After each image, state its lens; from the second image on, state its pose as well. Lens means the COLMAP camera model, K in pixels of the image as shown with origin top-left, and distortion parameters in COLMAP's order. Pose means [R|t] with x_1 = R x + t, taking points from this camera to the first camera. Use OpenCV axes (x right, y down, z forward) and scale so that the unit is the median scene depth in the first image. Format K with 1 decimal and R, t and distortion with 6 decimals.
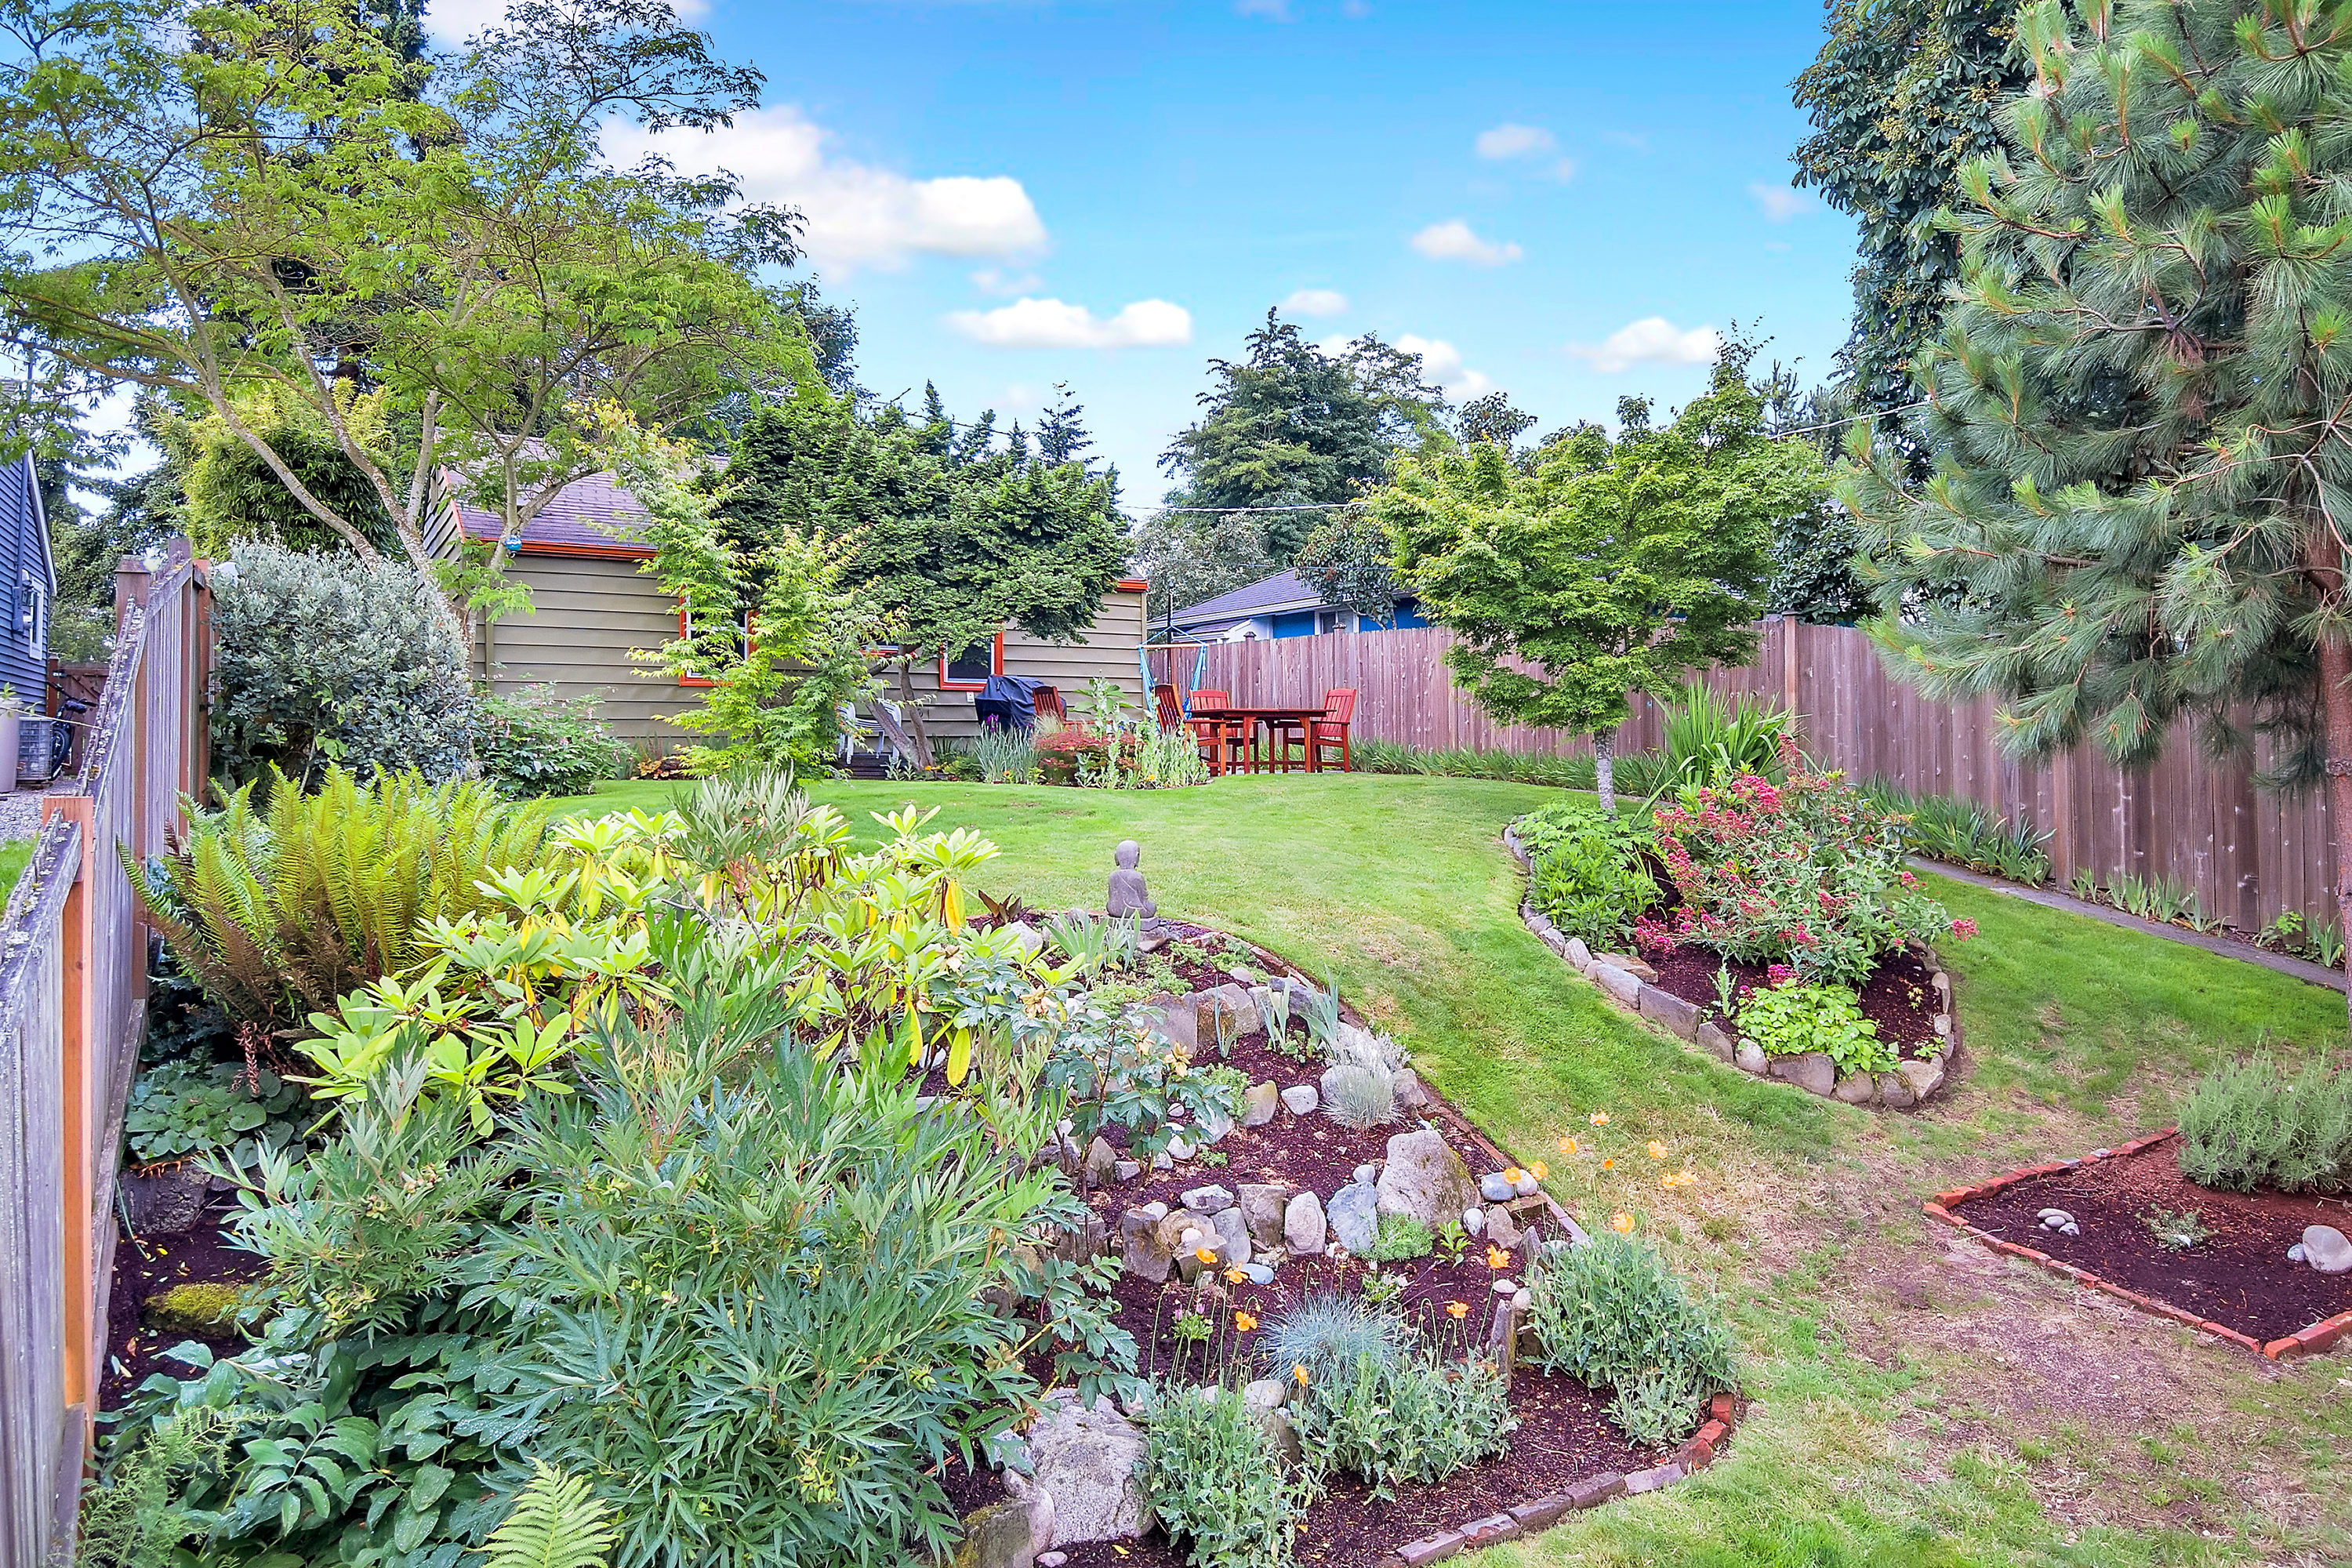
lens RADIAL K [[1444.8, 0, 1171.8], [0, 1444.8, 720.8], [0, 0, 1]] dist [0.055570, -0.081653]
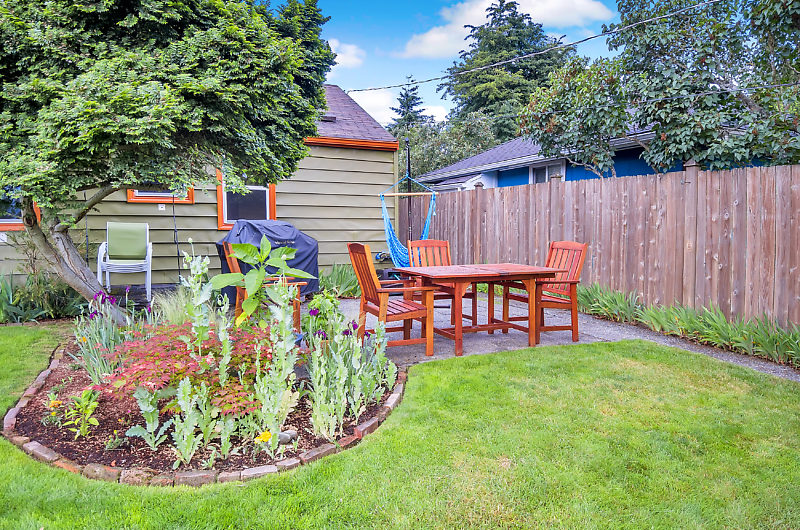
lens RADIAL K [[484.5, 0, 421.1], [0, 484.5, 265.6], [0, 0, 1]] dist [0.116207, -0.132578]
pose [[0.996043, 0.009951, -0.088318, 0.039851], [-0.001045, 0.994955, 0.100313, -0.029954], [0.088871, -0.099824, 0.991028, 0.533059]]
